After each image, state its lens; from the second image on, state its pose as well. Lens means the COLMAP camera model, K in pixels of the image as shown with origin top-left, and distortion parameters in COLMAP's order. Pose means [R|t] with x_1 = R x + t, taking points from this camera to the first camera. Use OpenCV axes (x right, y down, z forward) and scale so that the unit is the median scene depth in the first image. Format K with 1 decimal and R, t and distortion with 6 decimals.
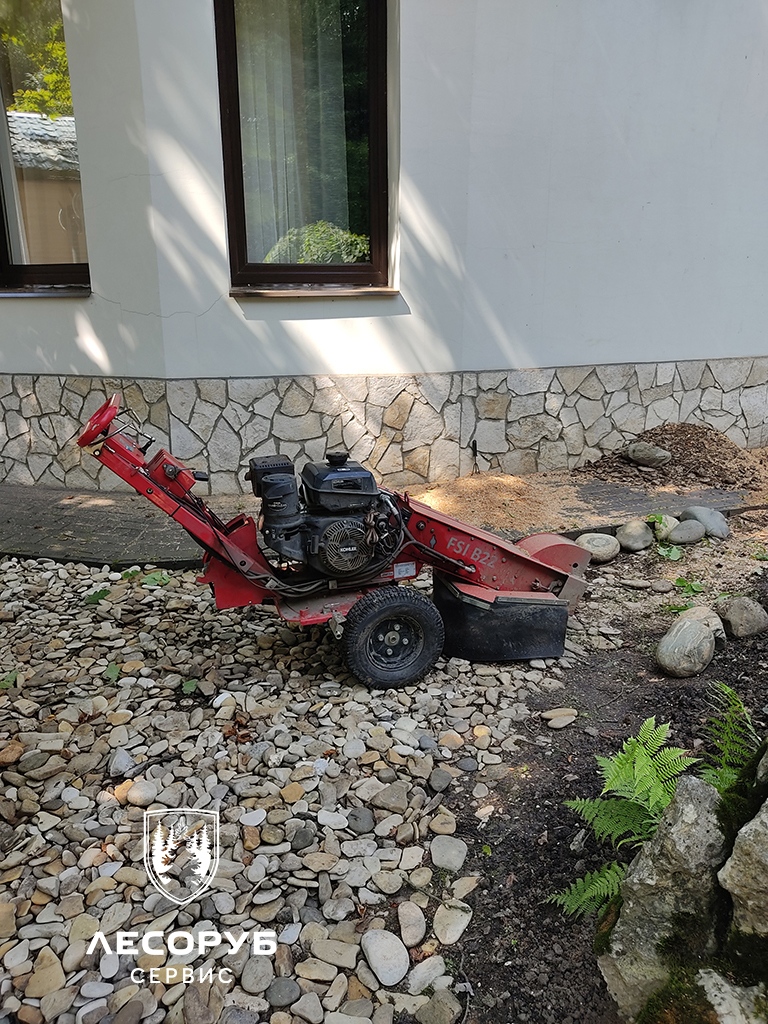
lens RADIAL K [[830.5, 0, 383.9], [0, 830.5, 512.0], [0, 0, 1]] dist [0.016584, 0.002936]
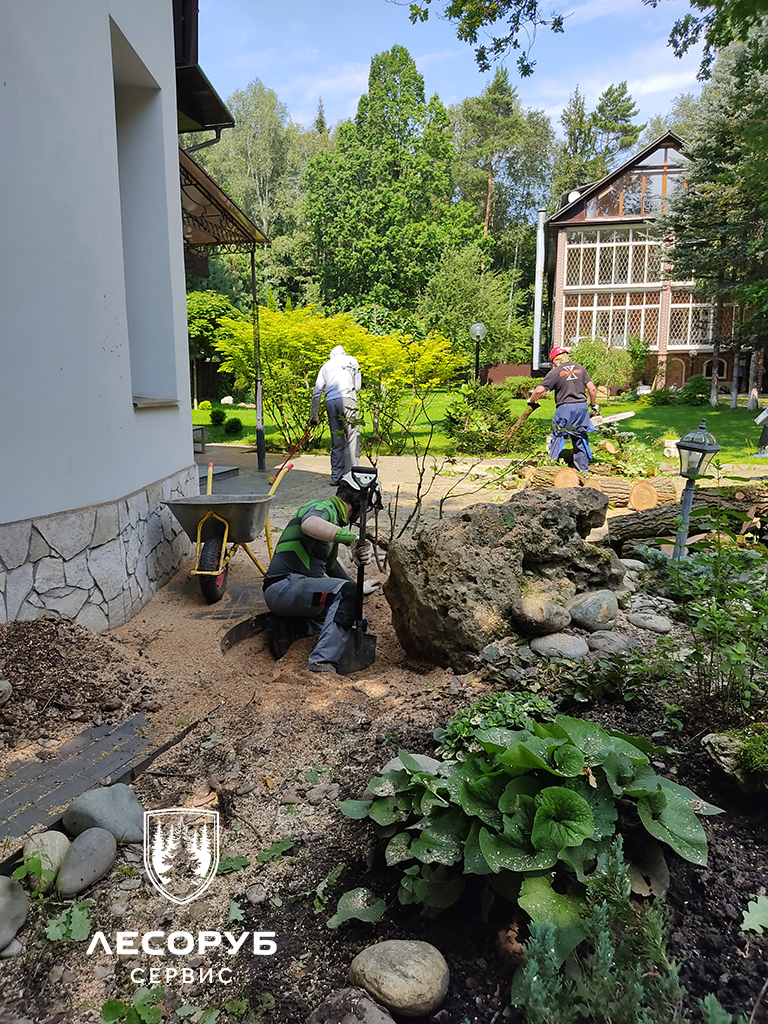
lens RADIAL K [[830.5, 0, 383.7], [0, 830.5, 511.3], [0, 0, 1]] dist [0.016584, 0.002936]
pose [[0.681534, -0.136304, 0.718981, 0.109271], [0.216930, 0.975970, -0.020608, -0.120763], [-0.698894, 0.170013, 0.694725, 0.362558]]
